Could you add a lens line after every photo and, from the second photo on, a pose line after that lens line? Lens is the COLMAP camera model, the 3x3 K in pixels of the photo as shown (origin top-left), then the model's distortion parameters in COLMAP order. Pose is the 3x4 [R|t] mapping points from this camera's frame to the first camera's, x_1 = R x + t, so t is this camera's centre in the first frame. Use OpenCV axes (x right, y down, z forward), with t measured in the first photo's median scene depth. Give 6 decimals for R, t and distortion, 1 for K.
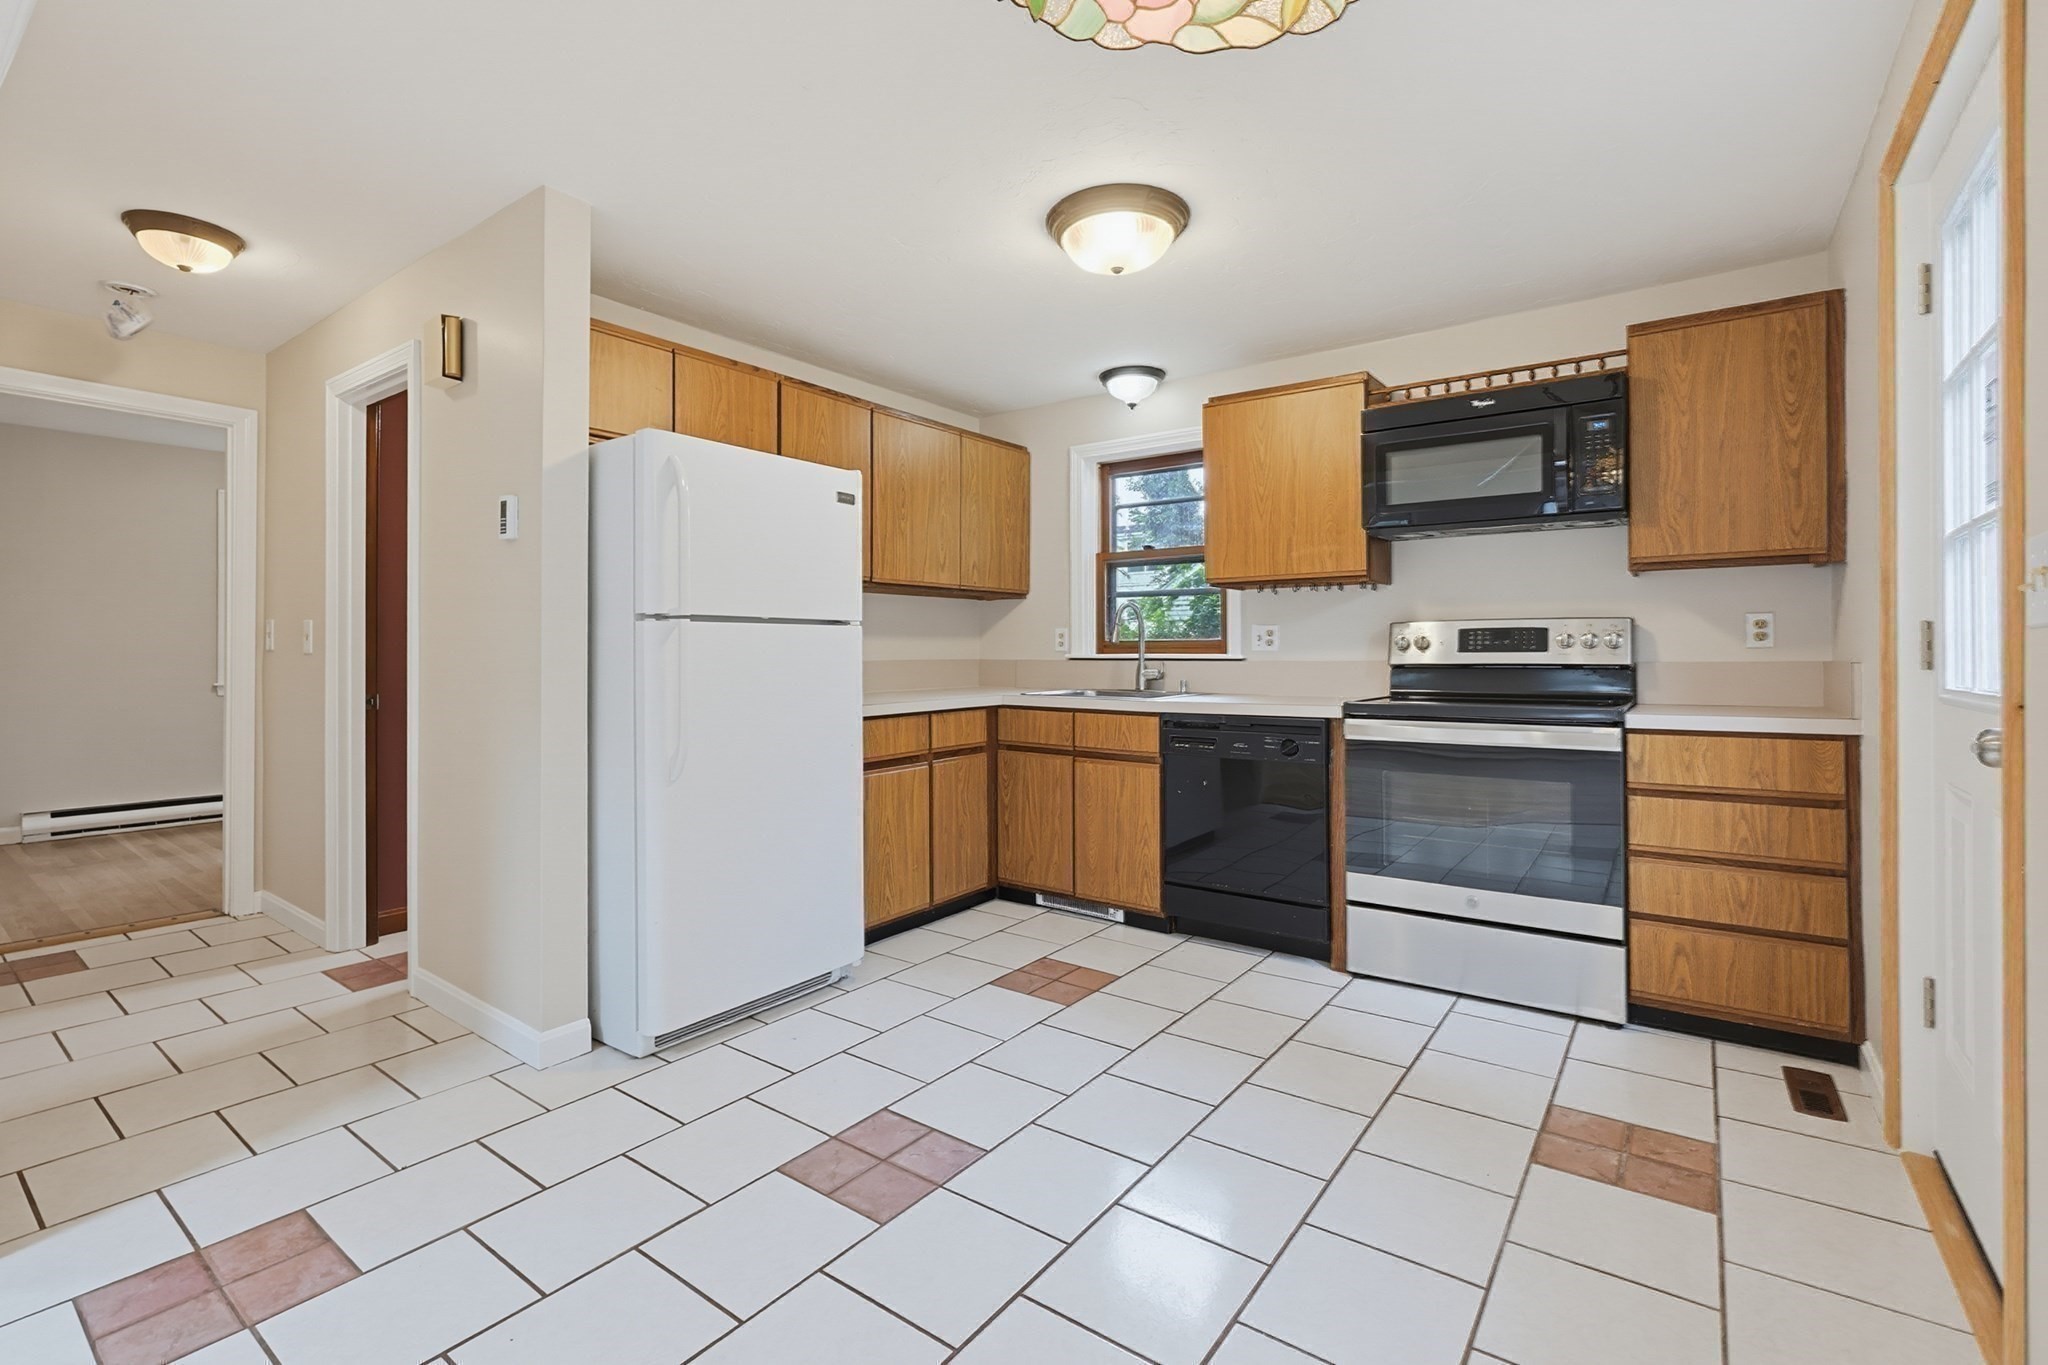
lens RADIAL K [[876.3, 0, 1027.7], [0, 876.3, 666.1], [0, 0, 1]] dist [-0.002684, -0.000499]
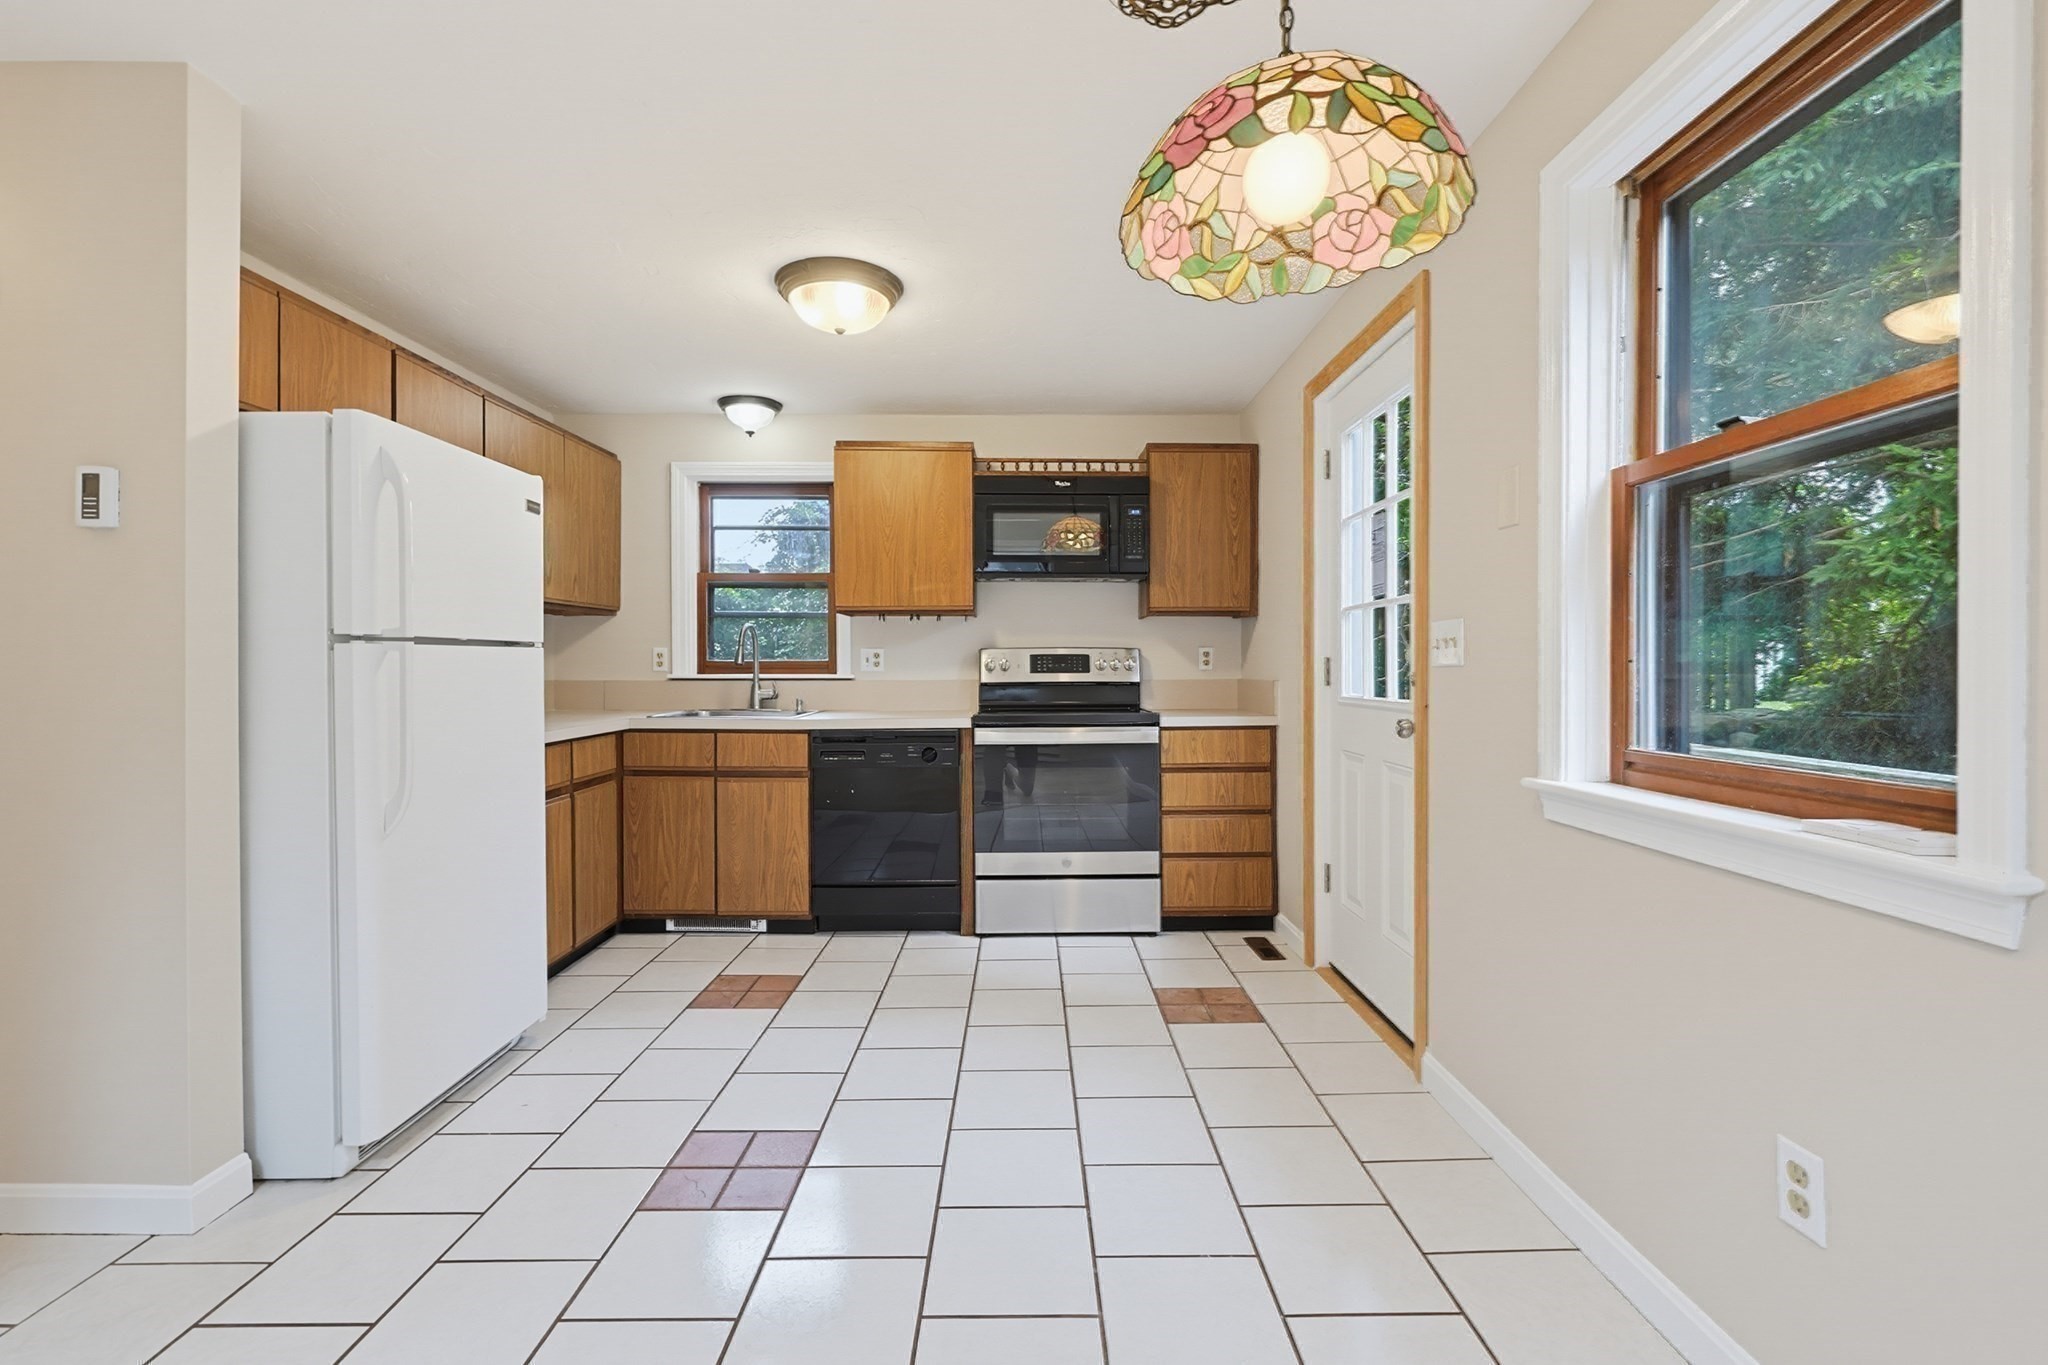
lens RADIAL K [[869.2, 0, 1026.3], [0, 869.2, 690.0], [0, 0, 1]] dist [-0.000843, -0.000017]
pose [[0.806768, -0.014704, 0.590686, -0.292849], [0.007229, 0.999861, 0.015017, -0.011055], [-0.590825, -0.007845, 0.806762, -0.022317]]
